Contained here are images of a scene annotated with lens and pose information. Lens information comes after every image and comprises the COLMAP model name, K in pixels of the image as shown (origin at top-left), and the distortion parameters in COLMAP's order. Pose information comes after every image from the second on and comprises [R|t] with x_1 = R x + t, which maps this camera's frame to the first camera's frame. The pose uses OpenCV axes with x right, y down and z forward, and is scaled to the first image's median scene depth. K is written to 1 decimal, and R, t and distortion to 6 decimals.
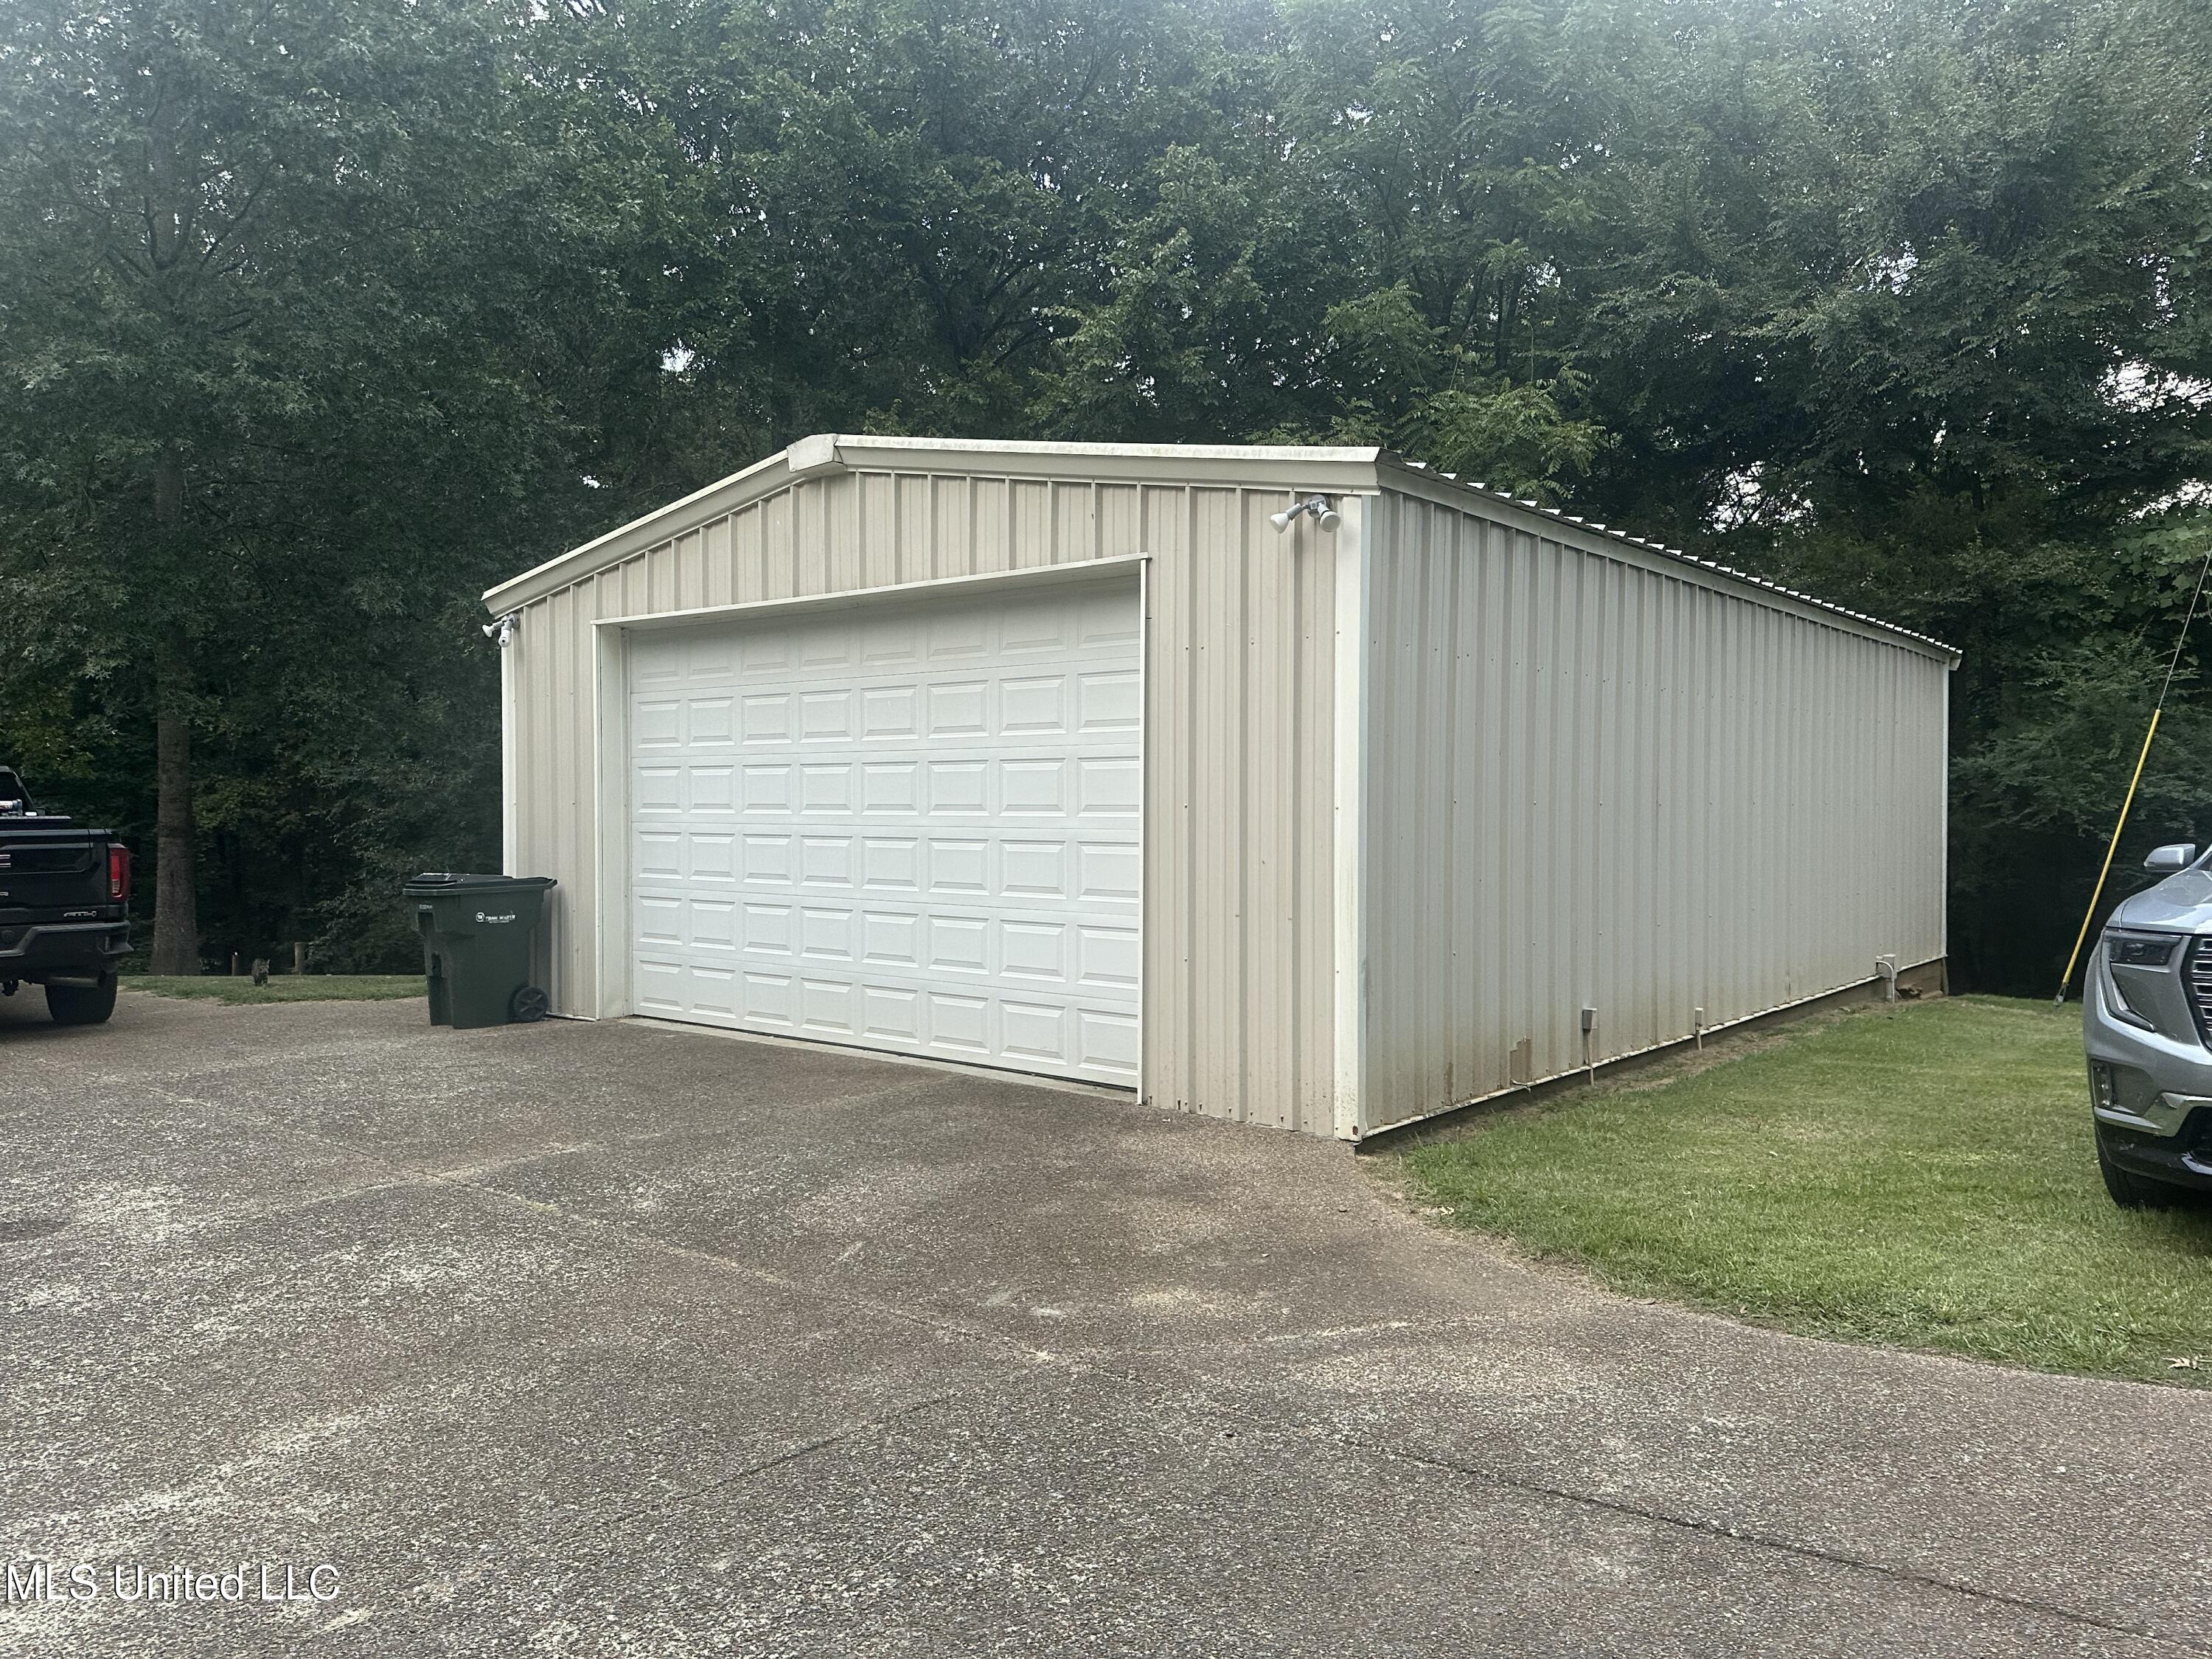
lens RADIAL K [[1567.8, 0, 1116.8], [0, 1567.8, 836.0], [0, 0, 1]] dist [0.012550, 0.000532]
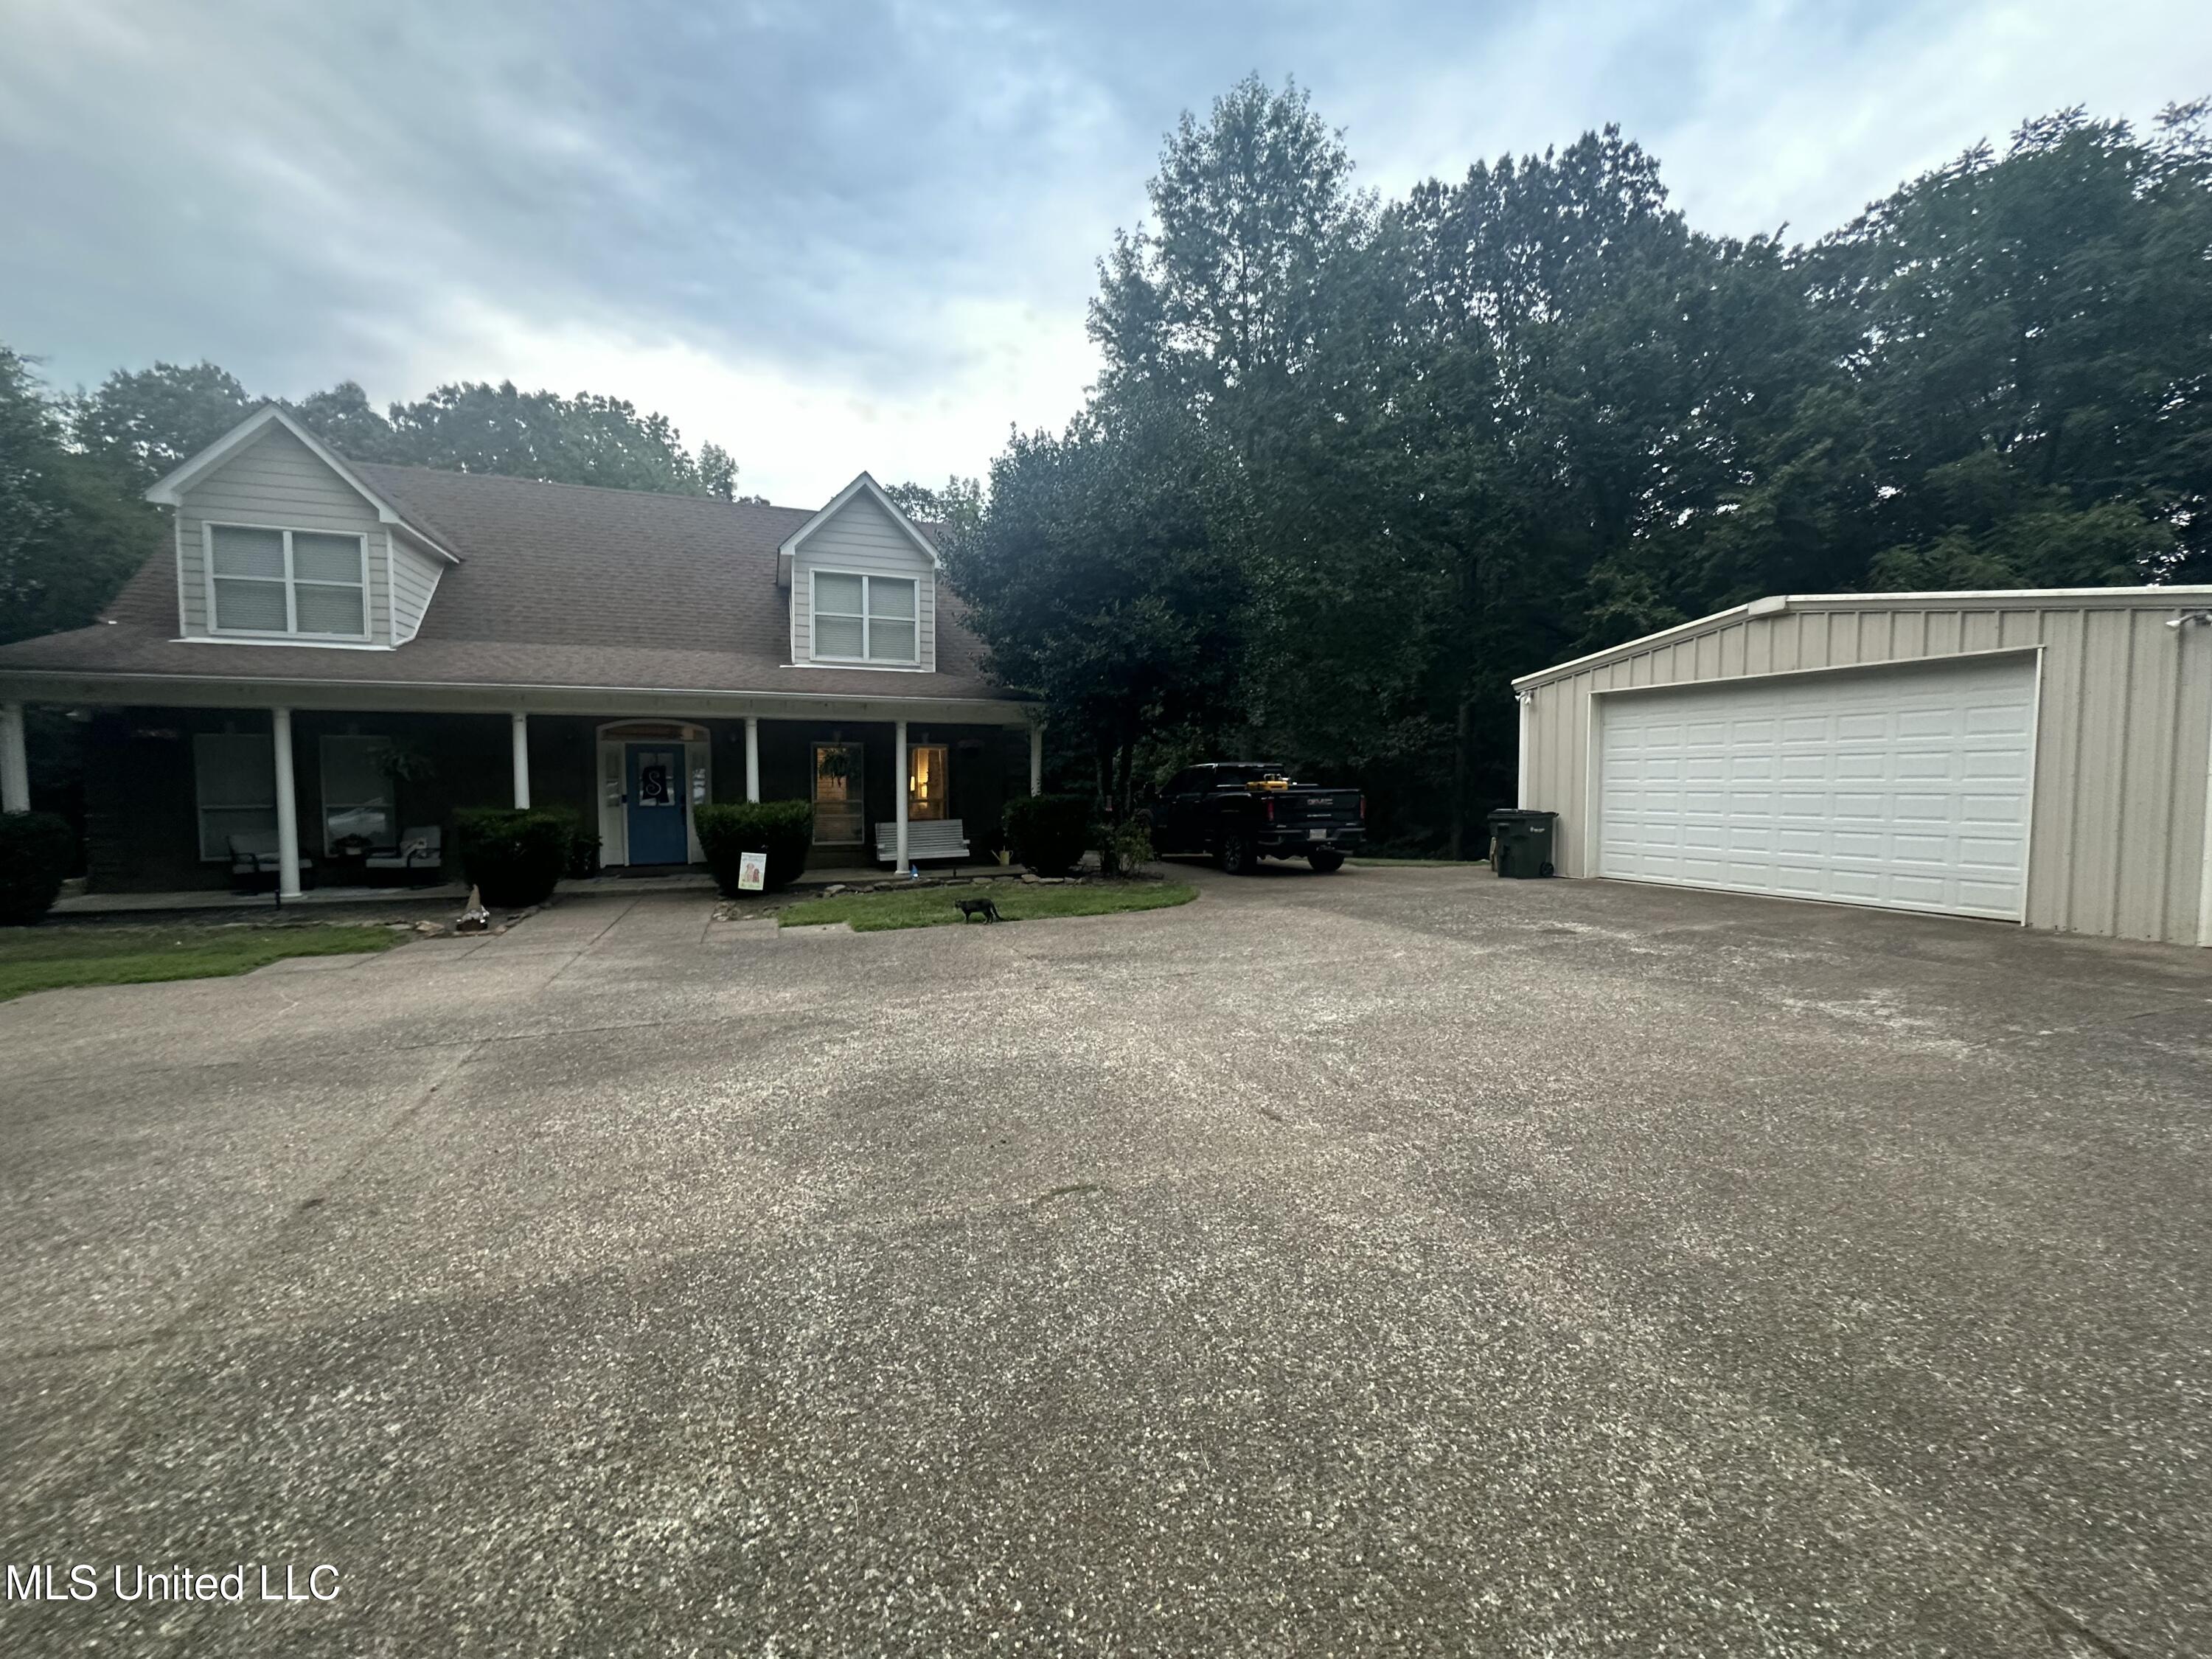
lens RADIAL K [[878.3, 0, 1107.4], [0, 878.3, 831.2], [0, 0, 1]] dist [-0.005767, 0.000418]
pose [[0.888401, 0.022249, -0.458529, -0.436698], [-0.007040, 0.999368, 0.034852, 0.018484], [0.459015, -0.027734, 0.887996, -0.432277]]
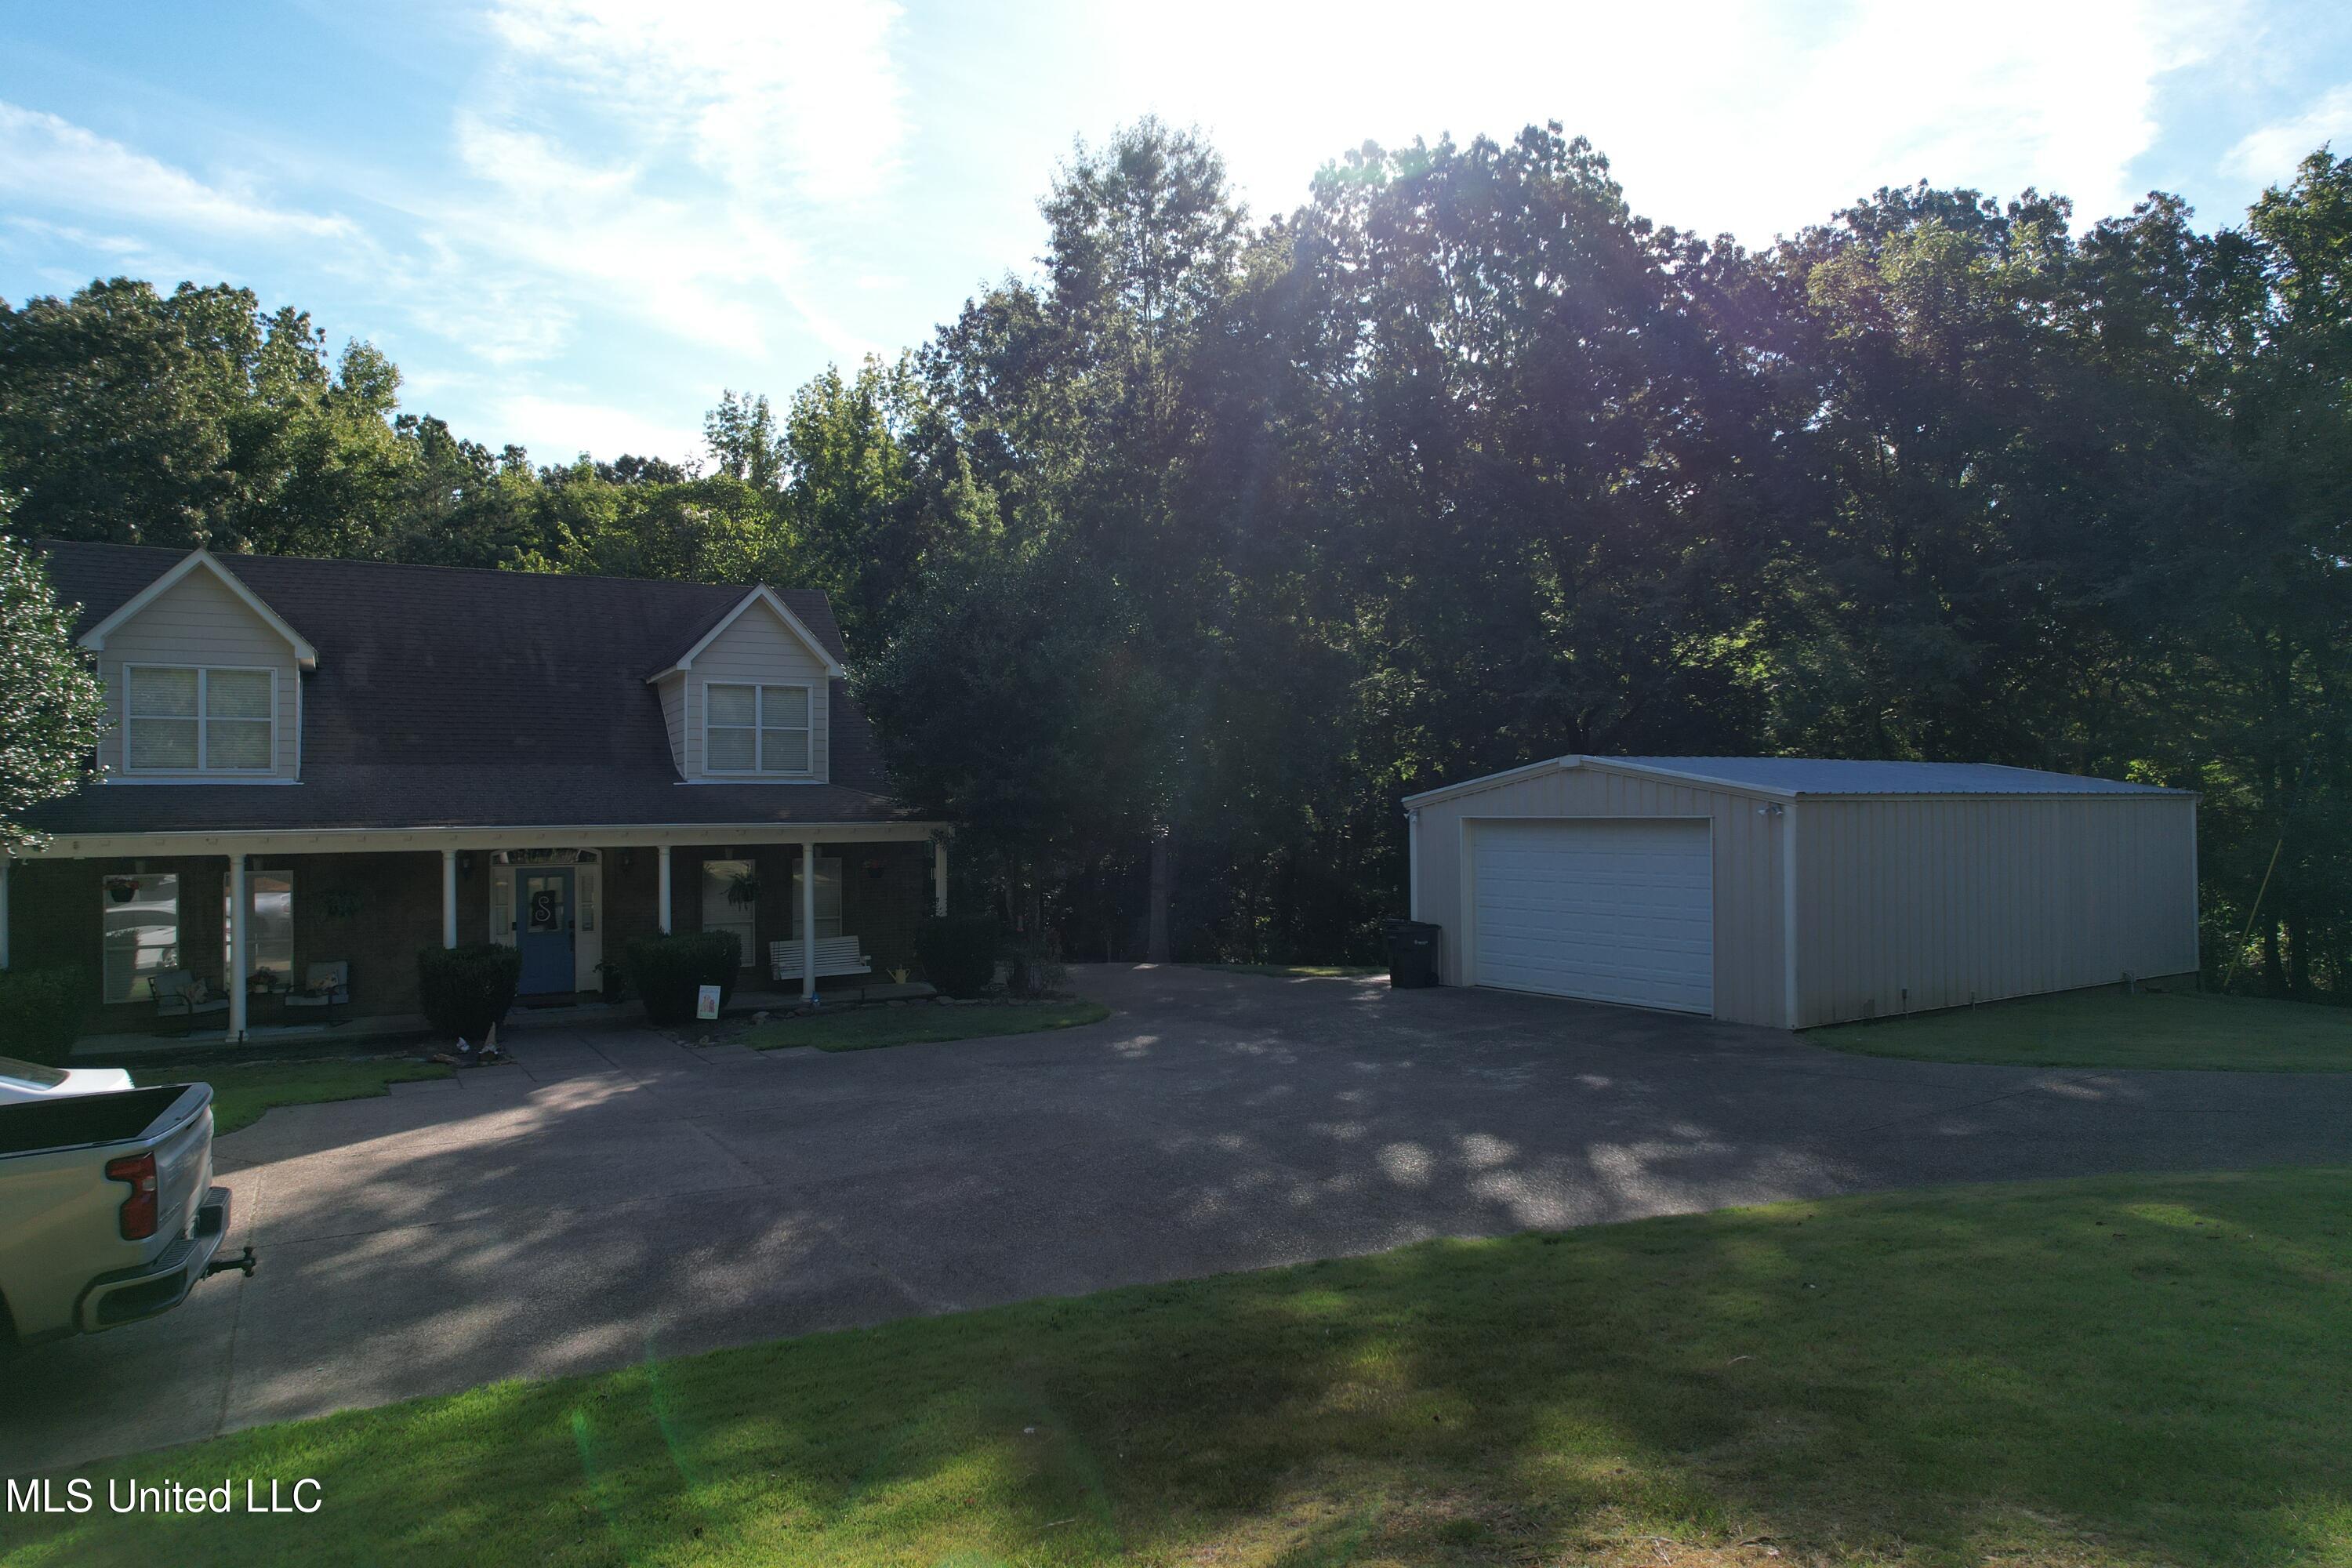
lens RADIAL K [[1488.4, 0, 1165.9], [0, 1488.4, 801.2], [0, 0, 1]] dist [-0.040841, 0.010368]
pose [[0.948515, -0.013268, -0.316455, -0.058772], [0.004522, 0.999588, -0.028359, -0.116269], [0.316701, 0.025468, 0.948184, -1.487509]]
